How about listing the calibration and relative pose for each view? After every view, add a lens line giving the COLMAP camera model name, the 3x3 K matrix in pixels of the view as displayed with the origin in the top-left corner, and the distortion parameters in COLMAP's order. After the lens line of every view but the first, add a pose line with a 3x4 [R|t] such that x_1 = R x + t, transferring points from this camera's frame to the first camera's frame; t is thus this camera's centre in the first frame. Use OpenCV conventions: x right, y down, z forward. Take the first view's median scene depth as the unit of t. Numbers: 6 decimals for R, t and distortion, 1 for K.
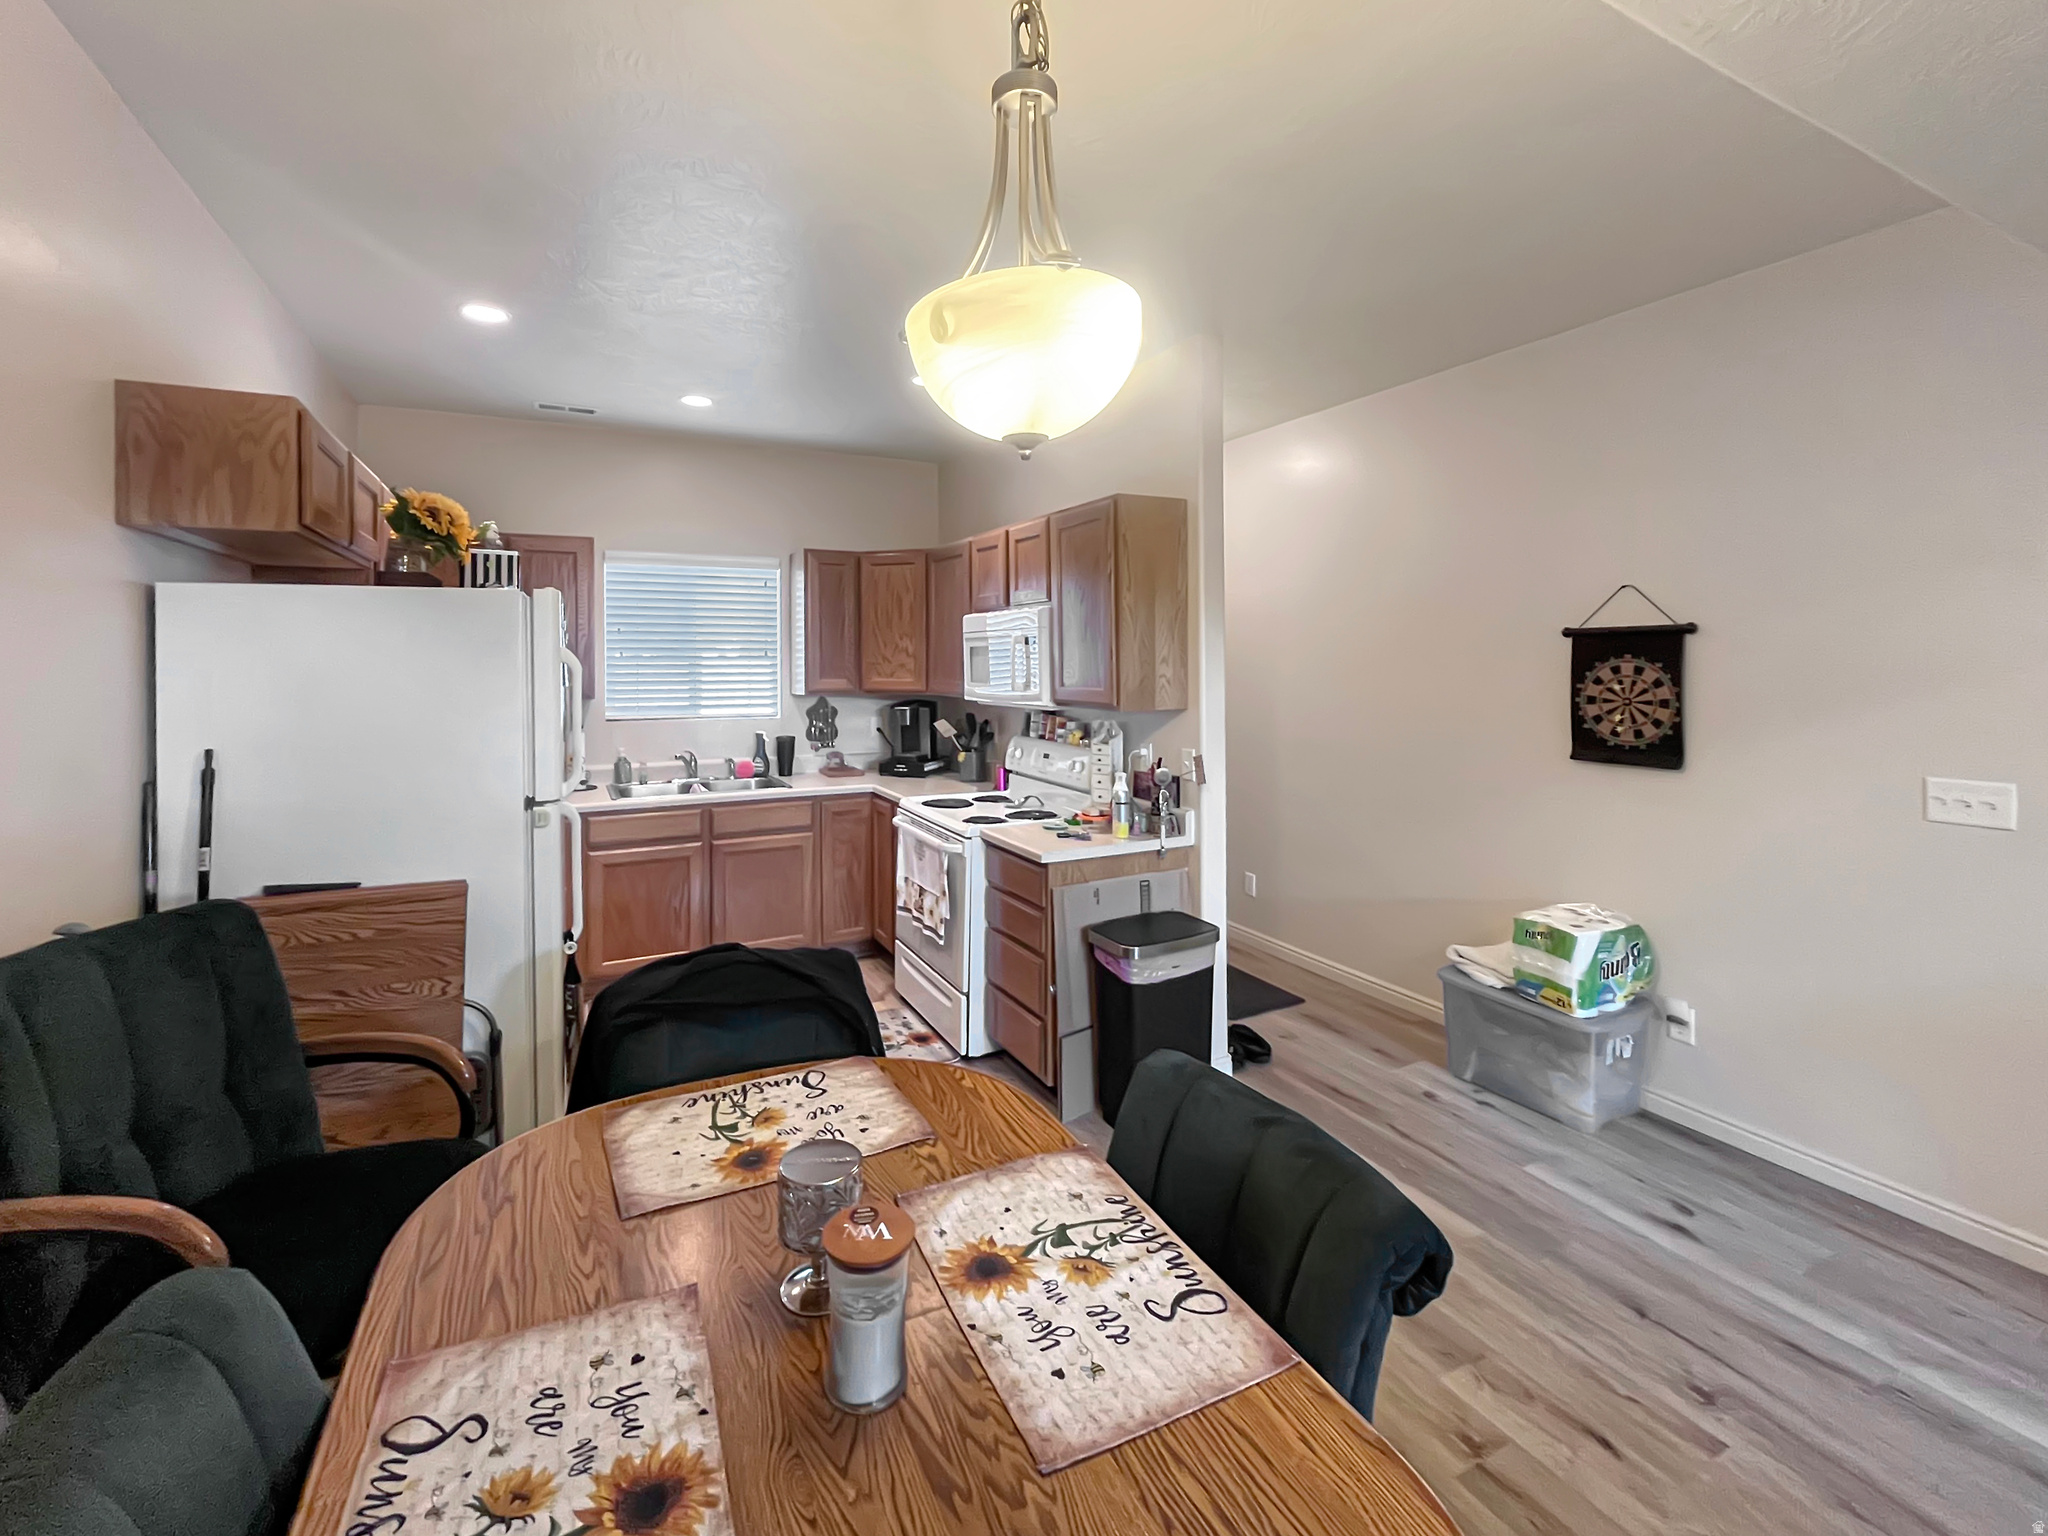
lens RADIAL K [[885.8, 0, 1026.3], [0, 885.8, 670.8], [0, 0, 1]] dist [-0.001936, -0.000170]
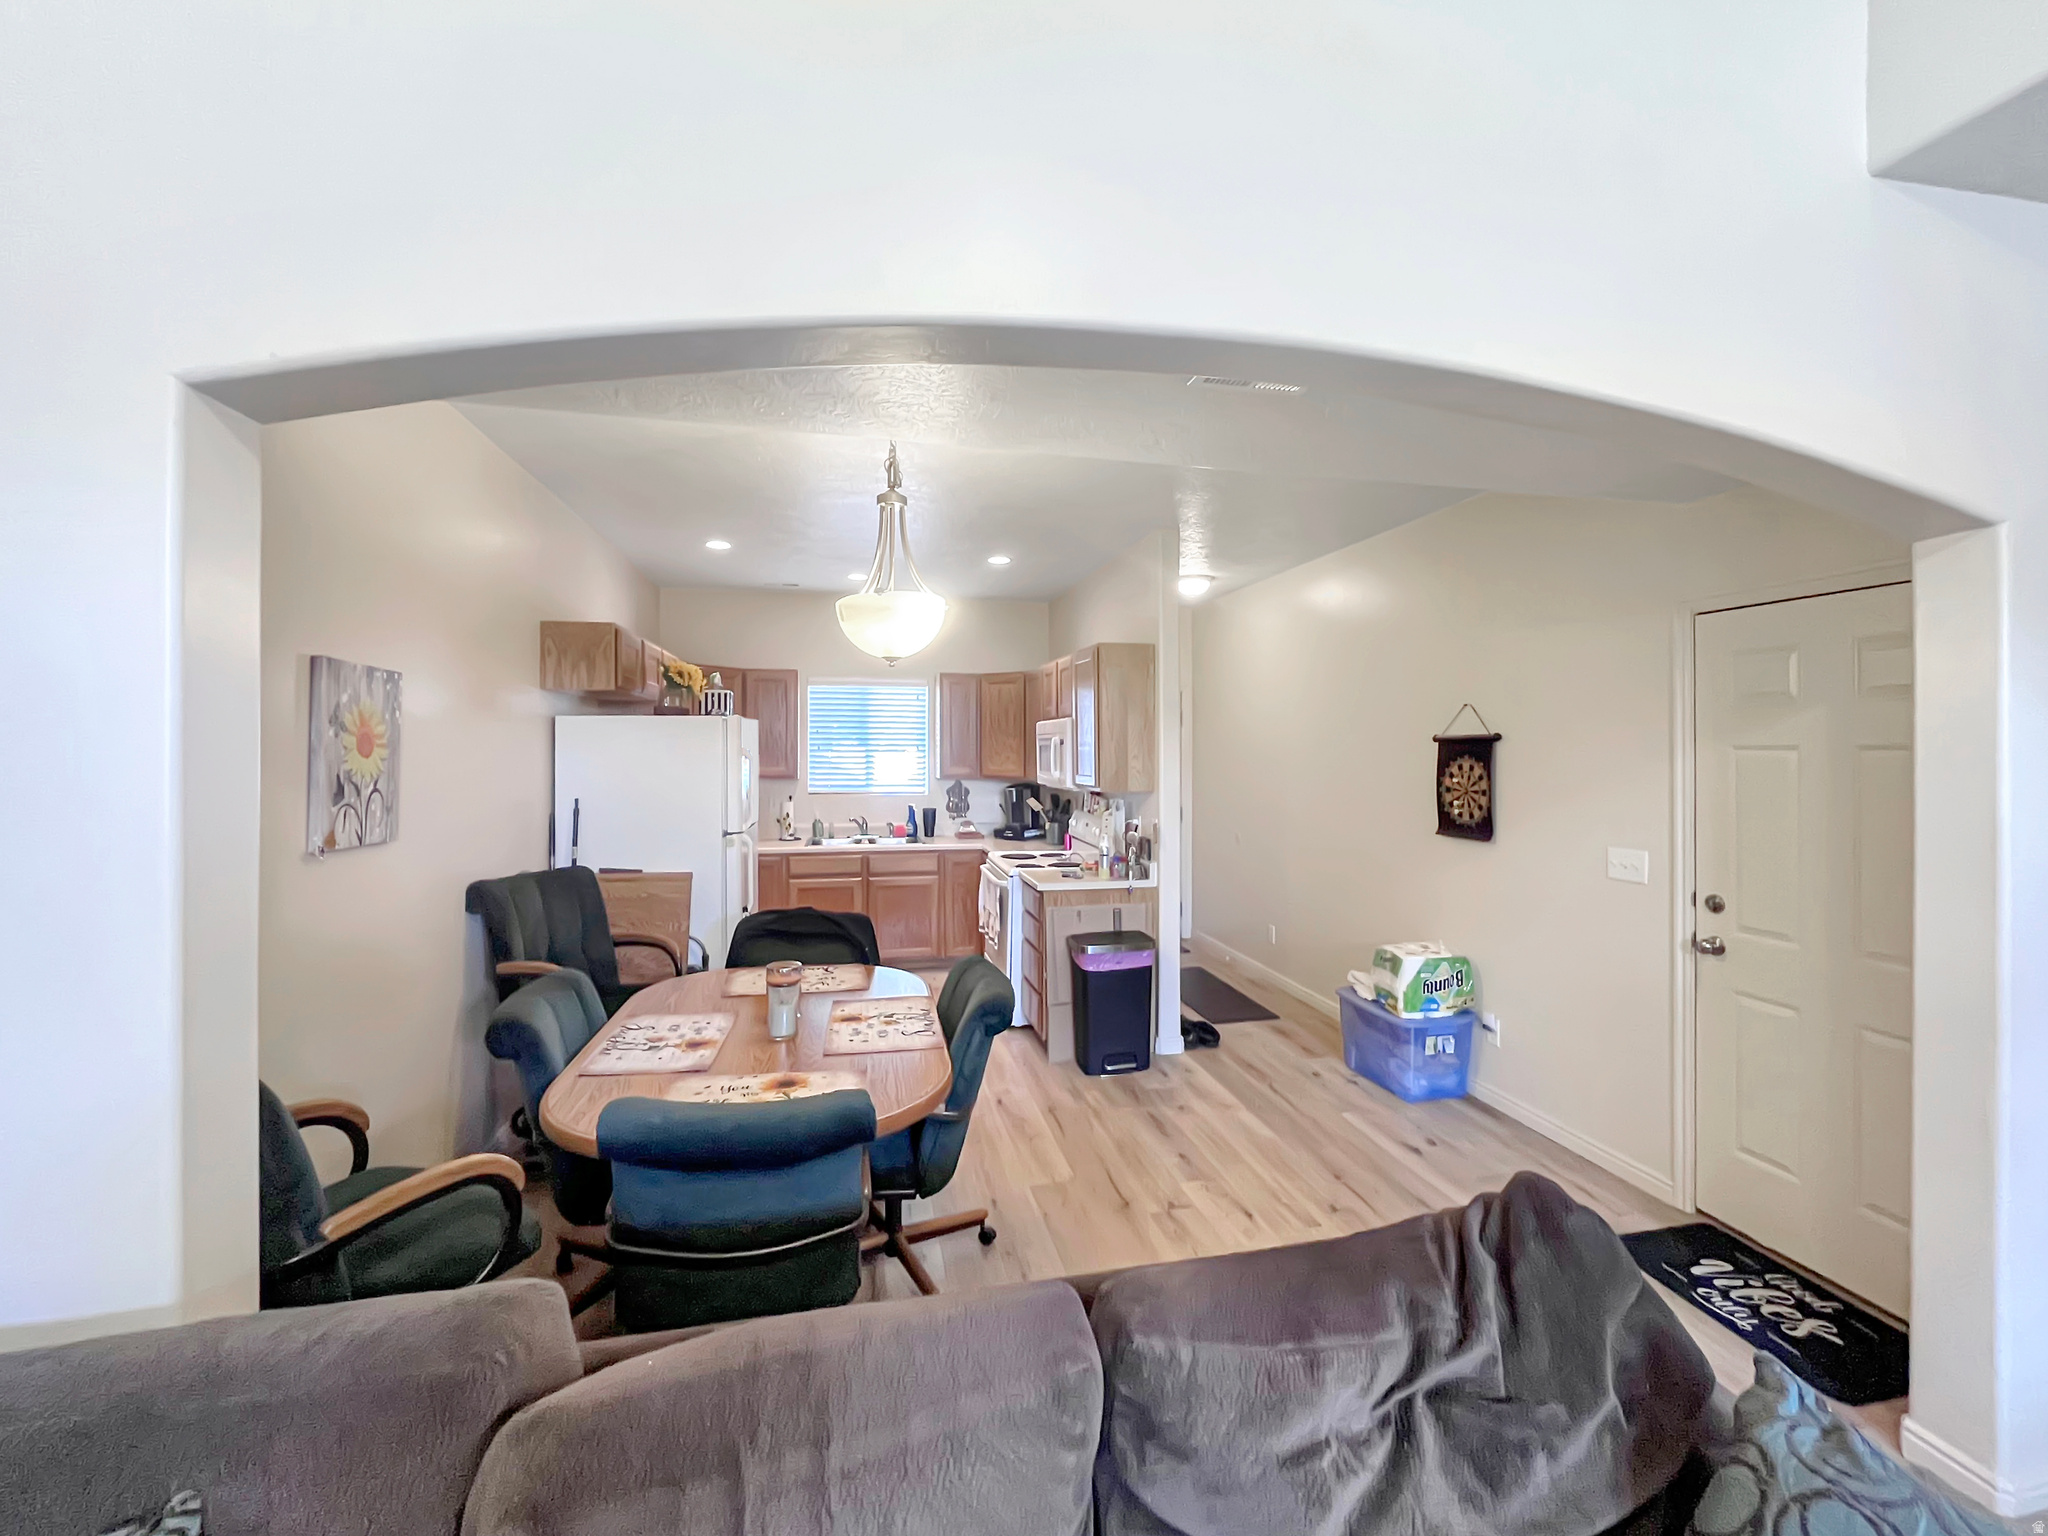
lens RADIAL K [[861.3, 0, 1053.8], [0, 861.3, 758.8], [0, 0, 1]] dist [-0.002006, -0.000201]
pose [[0.970182, 0.009891, -0.242177, 0.387109], [-0.010222, 0.999948, -0.000112, -0.007404], [0.242163, 0.002584, 0.970232, -0.410844]]
